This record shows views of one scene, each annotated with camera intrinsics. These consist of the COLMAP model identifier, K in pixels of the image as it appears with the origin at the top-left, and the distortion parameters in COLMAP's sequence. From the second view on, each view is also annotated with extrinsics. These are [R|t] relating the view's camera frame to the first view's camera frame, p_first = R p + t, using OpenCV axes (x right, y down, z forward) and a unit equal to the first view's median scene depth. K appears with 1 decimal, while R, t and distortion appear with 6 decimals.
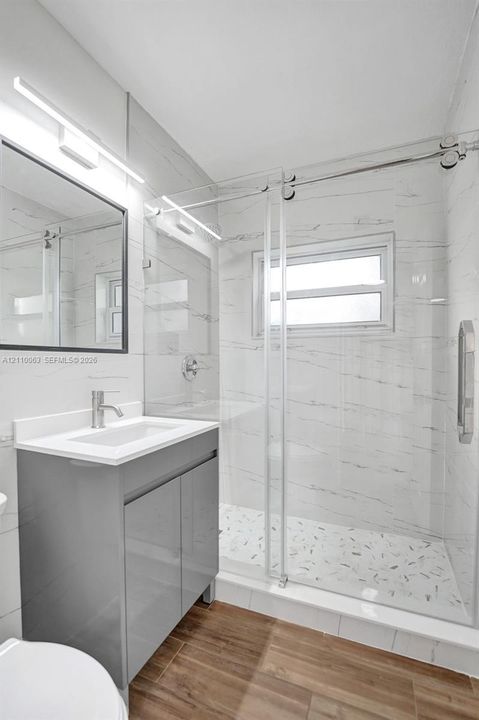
lens RADIAL K [[302.7, 0, 238.9], [0, 302.7, 355.9], [0, 0, 1]] dist [-0.023010, 0.000288]
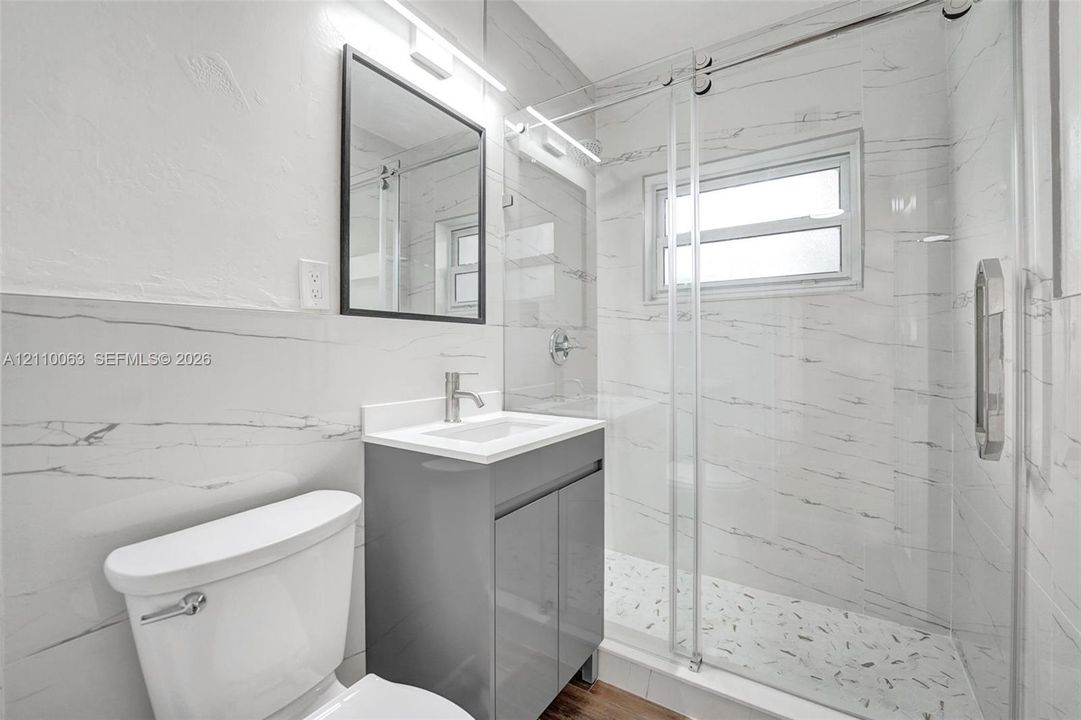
lens RADIAL K [[454.4, 0, 537.2], [0, 454.4, 354.9], [0, 0, 1]] dist [-0.023010, 0.000288]
pose [[0.989455, -0.030577, -0.141580, -0.062726], [0.032773, 0.999376, 0.013202, 0.043252], [0.141088, -0.017702, 0.989839, -0.071948]]
